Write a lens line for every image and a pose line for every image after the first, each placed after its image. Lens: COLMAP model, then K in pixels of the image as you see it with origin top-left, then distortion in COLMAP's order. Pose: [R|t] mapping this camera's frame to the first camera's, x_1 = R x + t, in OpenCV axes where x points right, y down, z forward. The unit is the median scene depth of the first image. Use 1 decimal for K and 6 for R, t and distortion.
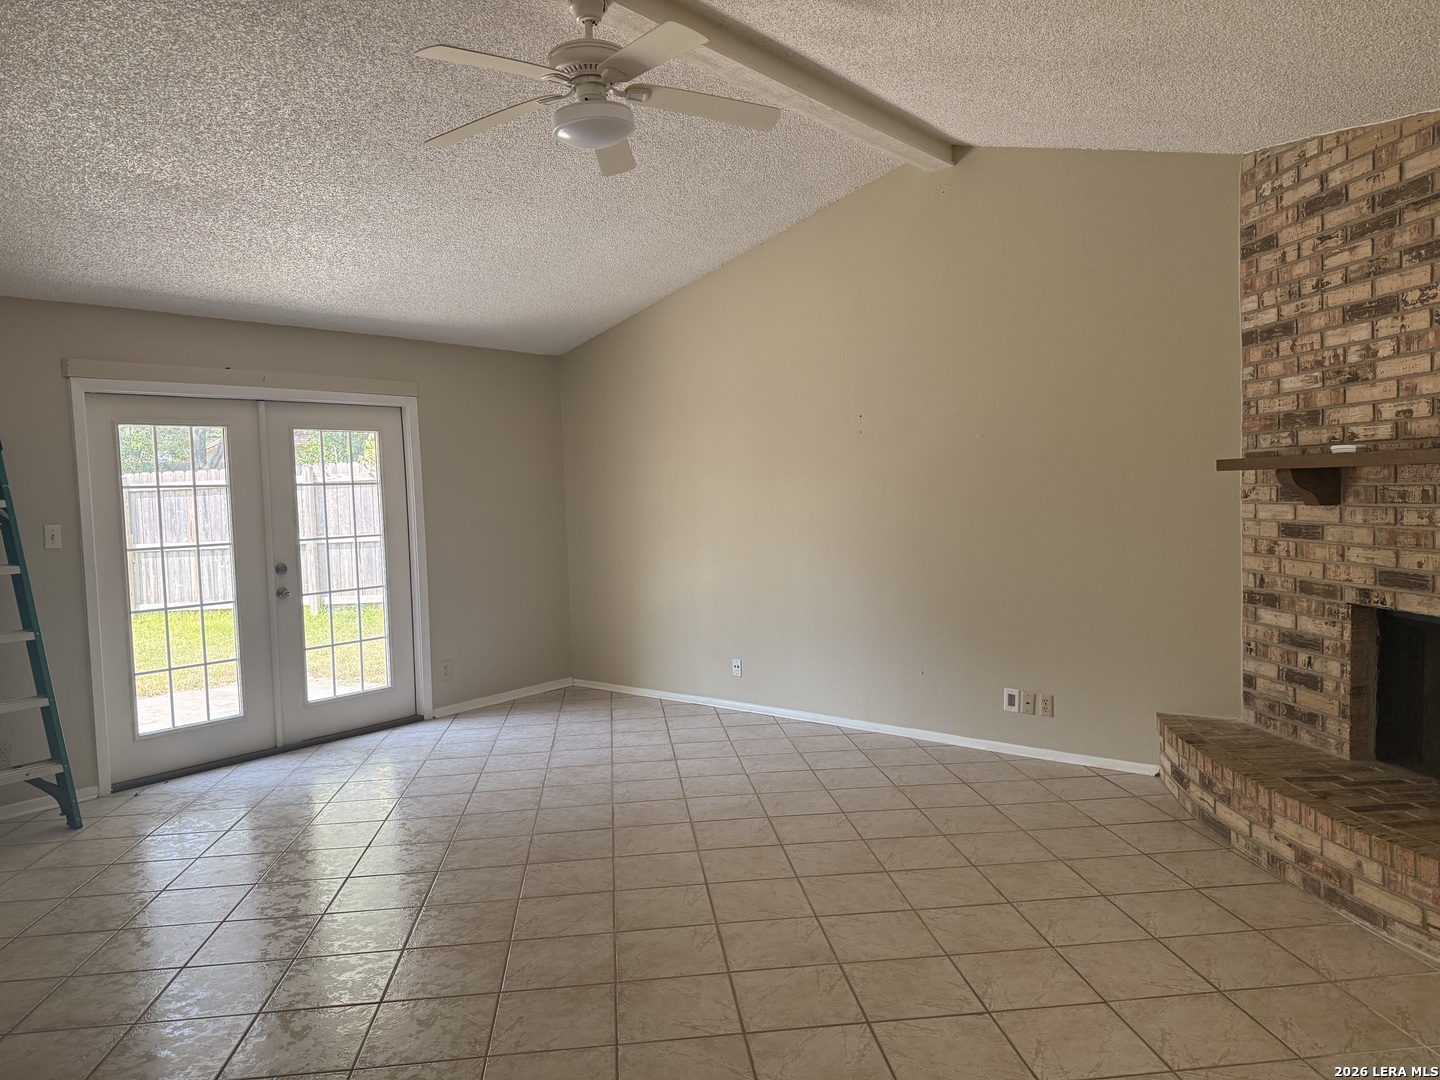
lens RADIAL K [[1007.3, 0, 685.0], [0, 1007.3, 497.7], [0, 0, 1]] dist [0.040392, -0.062127]
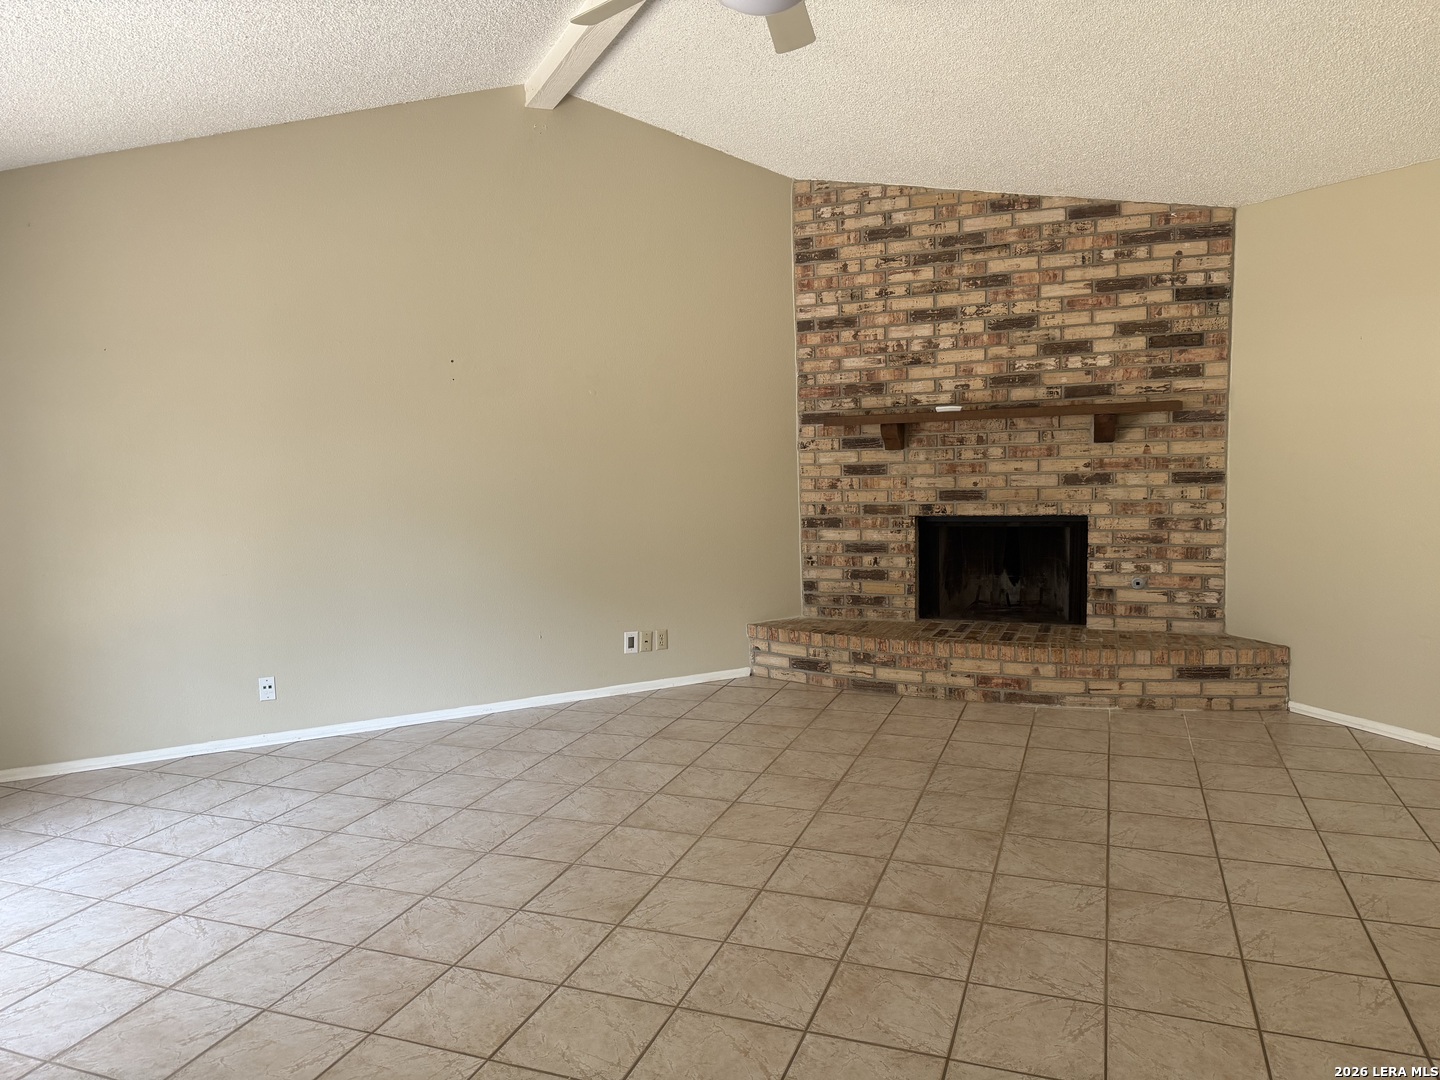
lens RADIAL K [[1007.3, 0, 726.5], [0, 1007.3, 529.5], [0, 0, 1]] dist [0.040392, -0.062127]
pose [[0.464847, -0.083554, 0.881440, -0.724170], [0.036211, 0.996498, 0.075364, 0.003499], [-0.884650, -0.003115, 0.466245, 0.526989]]
